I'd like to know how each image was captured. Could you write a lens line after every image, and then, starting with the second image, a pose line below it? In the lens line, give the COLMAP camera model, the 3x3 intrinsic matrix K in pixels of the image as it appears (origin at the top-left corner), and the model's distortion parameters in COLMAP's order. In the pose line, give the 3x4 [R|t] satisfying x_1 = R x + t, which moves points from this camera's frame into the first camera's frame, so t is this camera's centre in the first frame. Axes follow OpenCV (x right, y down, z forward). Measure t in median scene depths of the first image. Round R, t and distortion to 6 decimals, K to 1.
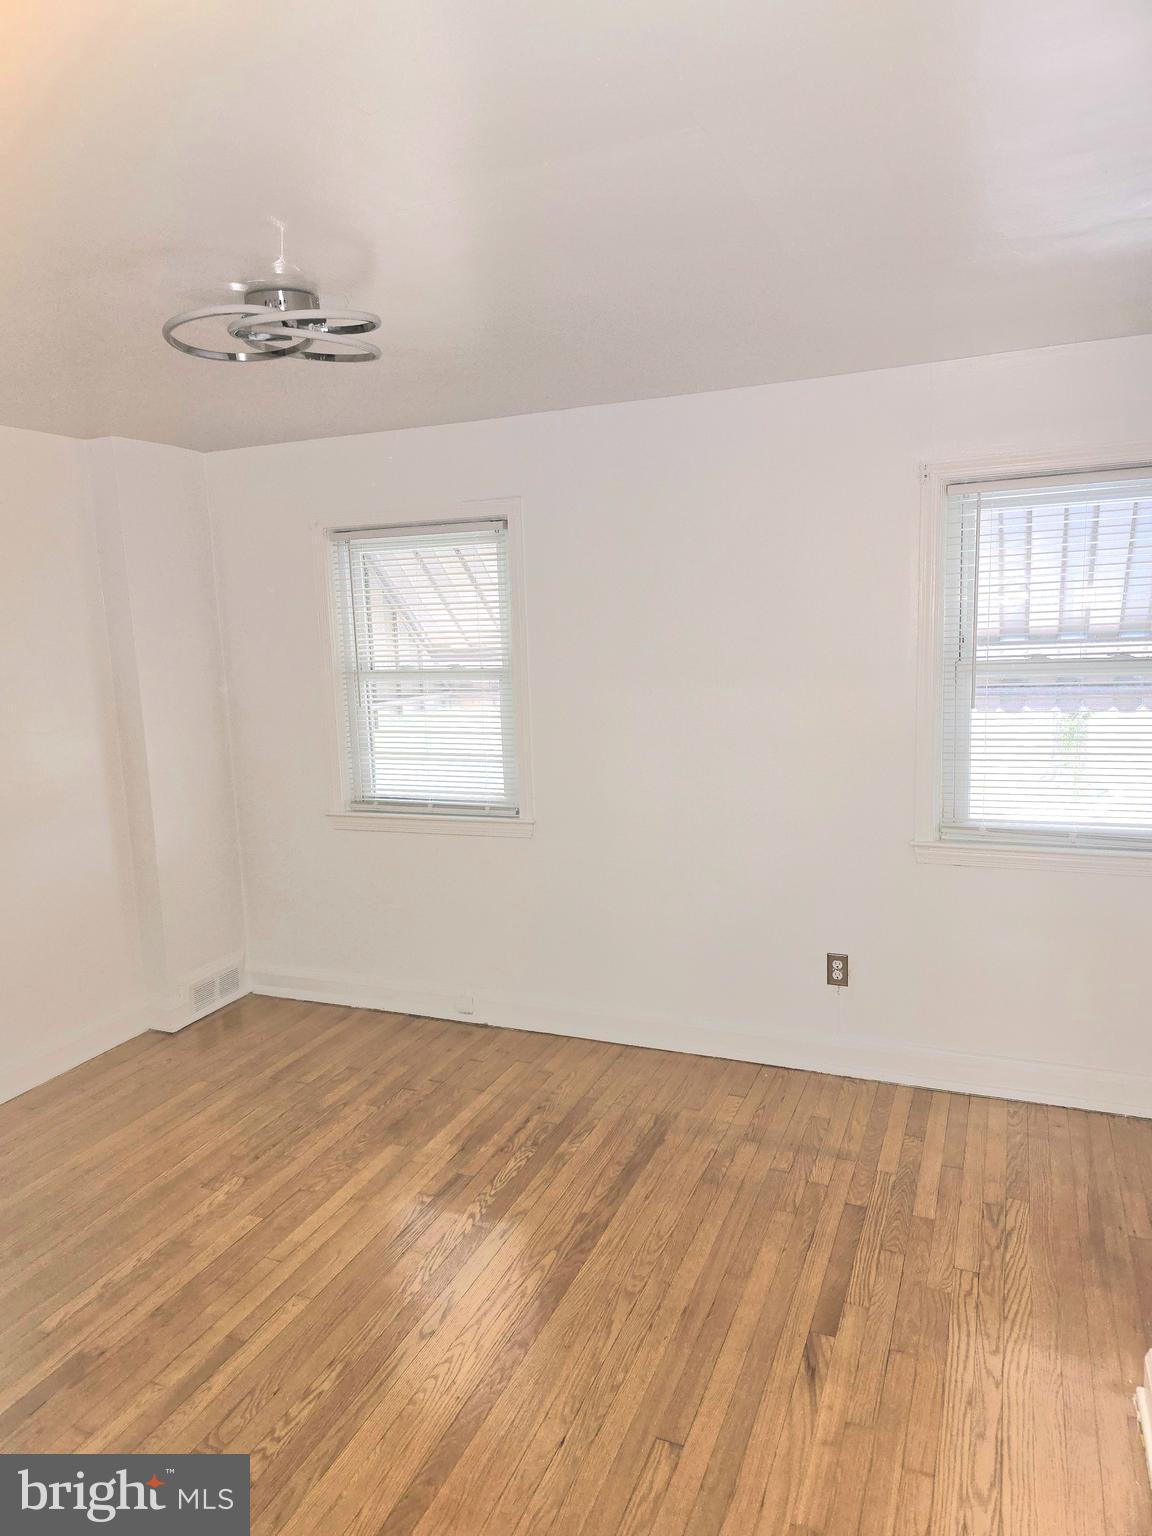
lens RADIAL K [[1042.6, 0, 568.1], [0, 1042.6, 768.1], [0, 0, 1]] dist [0.044692, -0.040788]
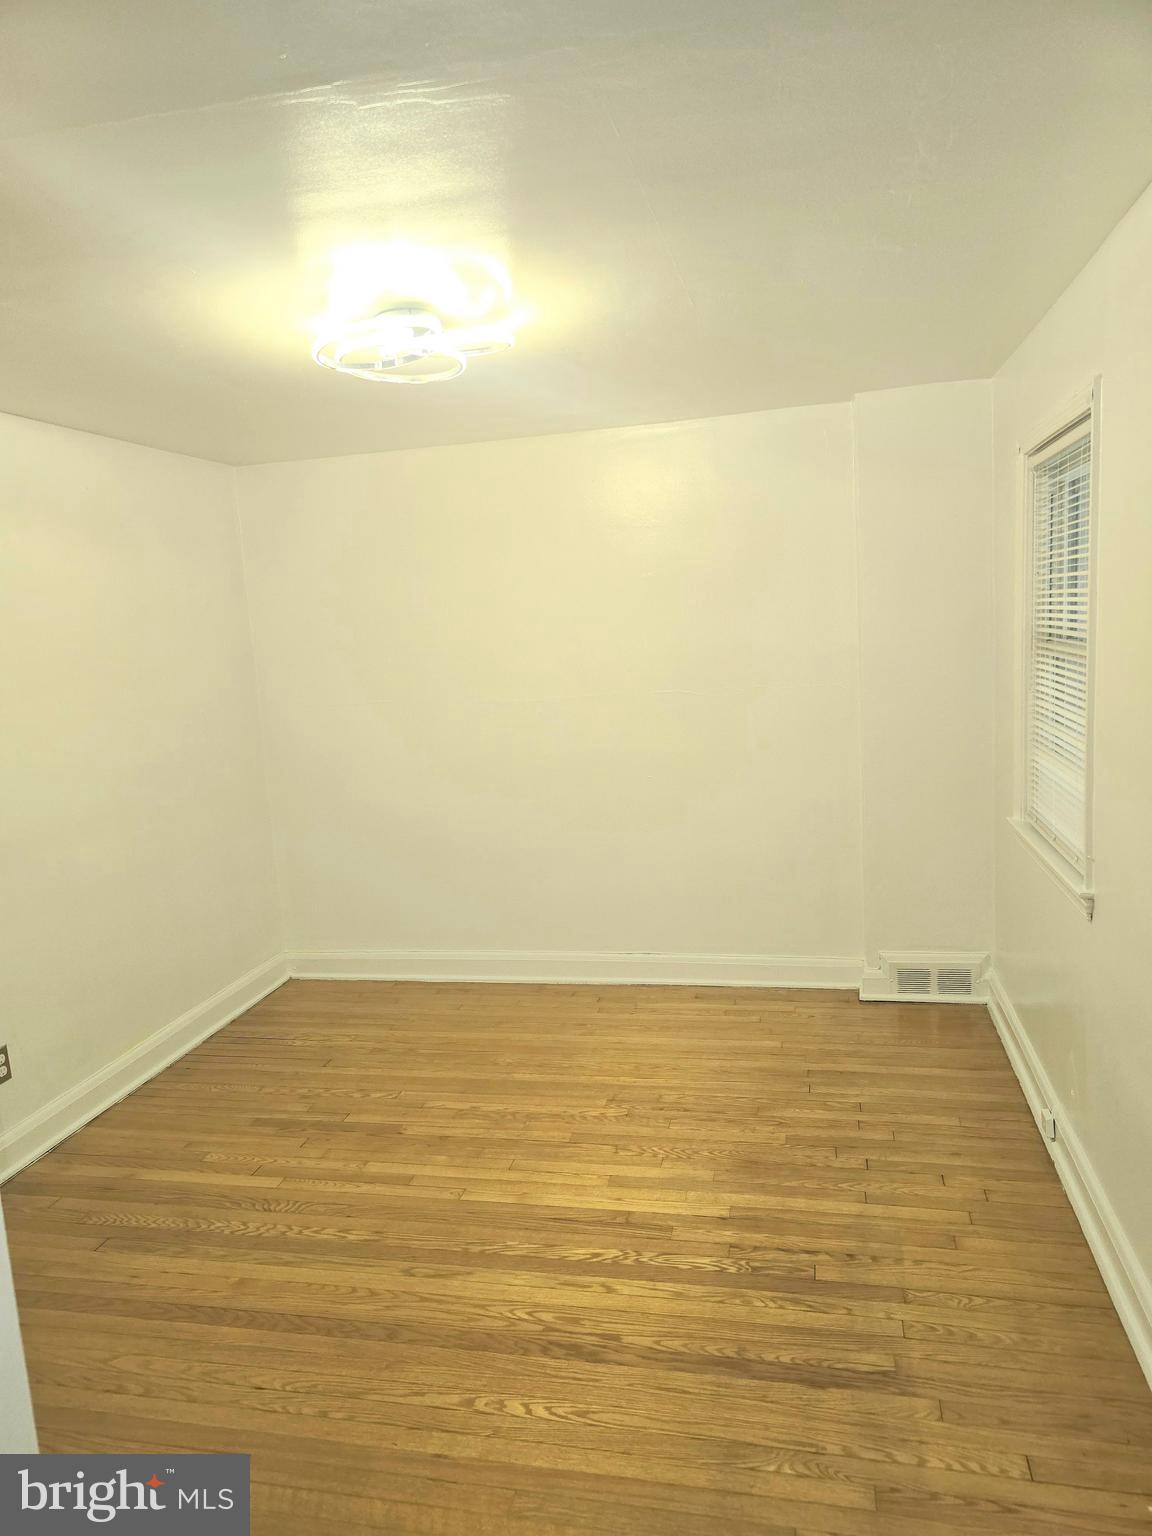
lens RADIAL K [[1022.5, 0, 576.0], [0, 1022.5, 768.0], [0, 0, 1]] dist [0.065700, -0.069916]
pose [[0.175760, 0.165820, -0.970367, 0.625794], [-0.092711, 0.984119, 0.151378, -0.112792], [0.980058, 0.063357, 0.188342, 0.690291]]
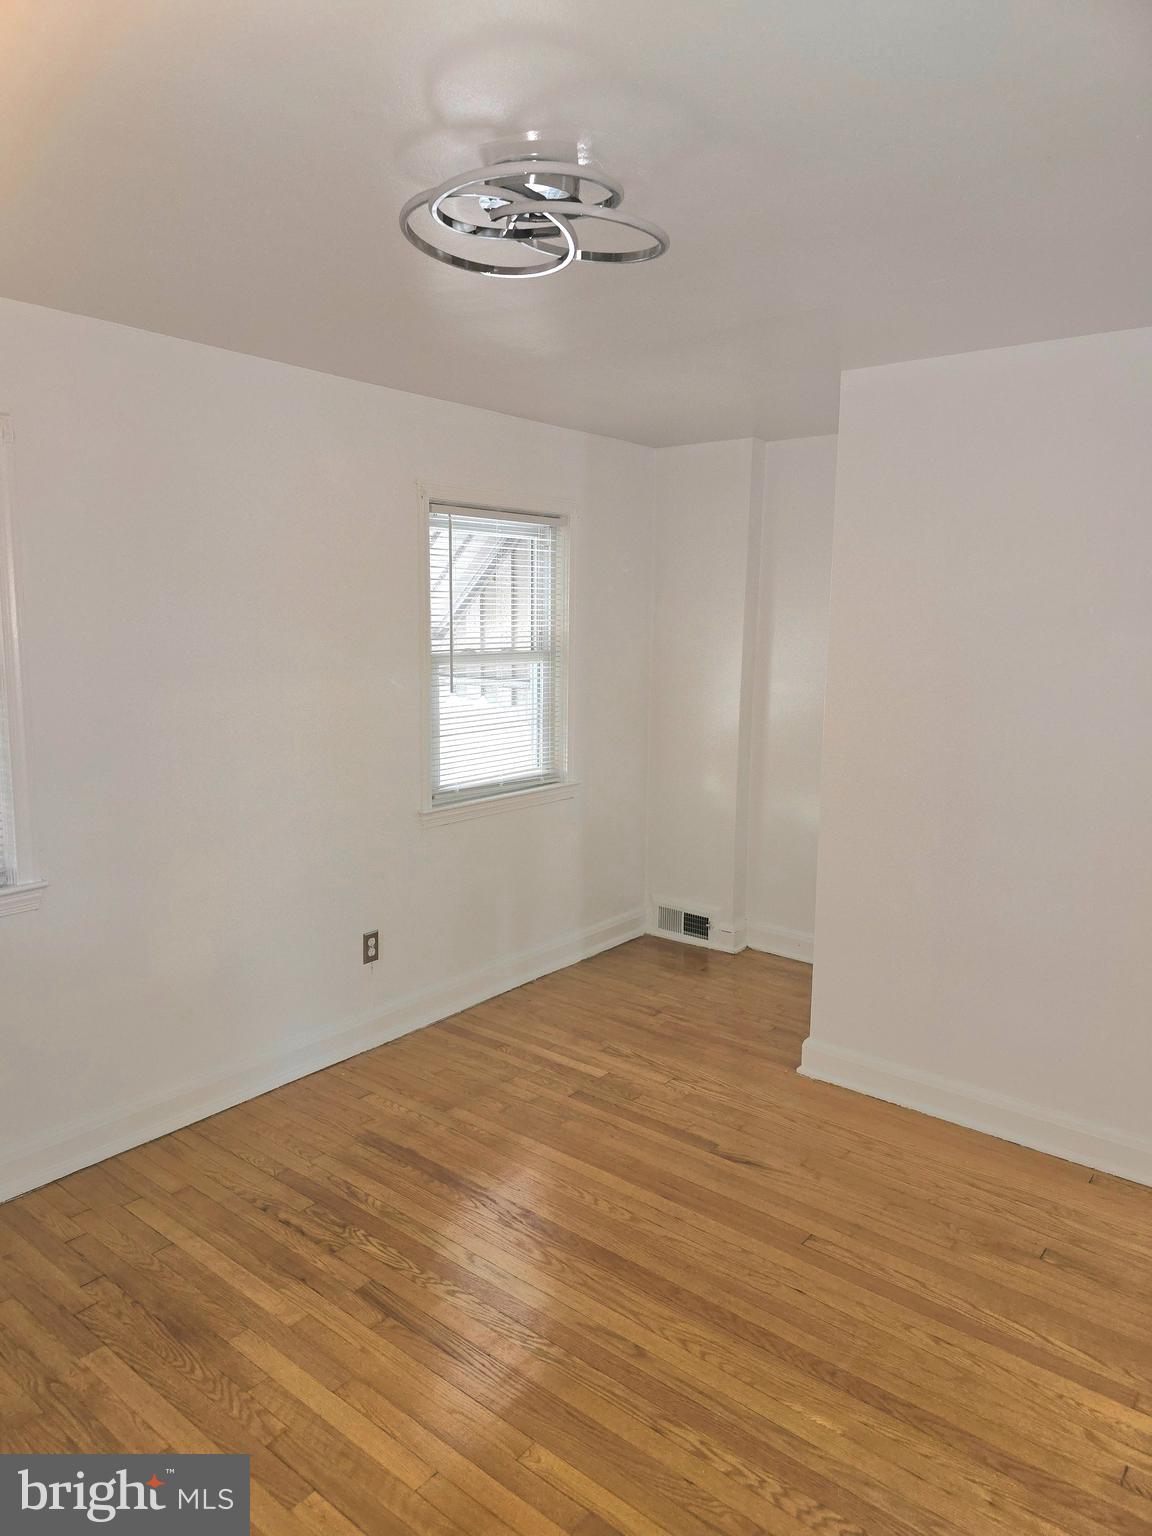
lens RADIAL K [[1022.5, 0, 576.0], [0, 1022.5, 768.0], [0, 0, 1]] dist [0.065700, -0.069916]
pose [[0.265968, -0.105880, 0.958150, -0.728927], [0.121129, 0.989742, 0.075748, -0.043504], [-0.956342, 0.095913, 0.276064, 0.551720]]
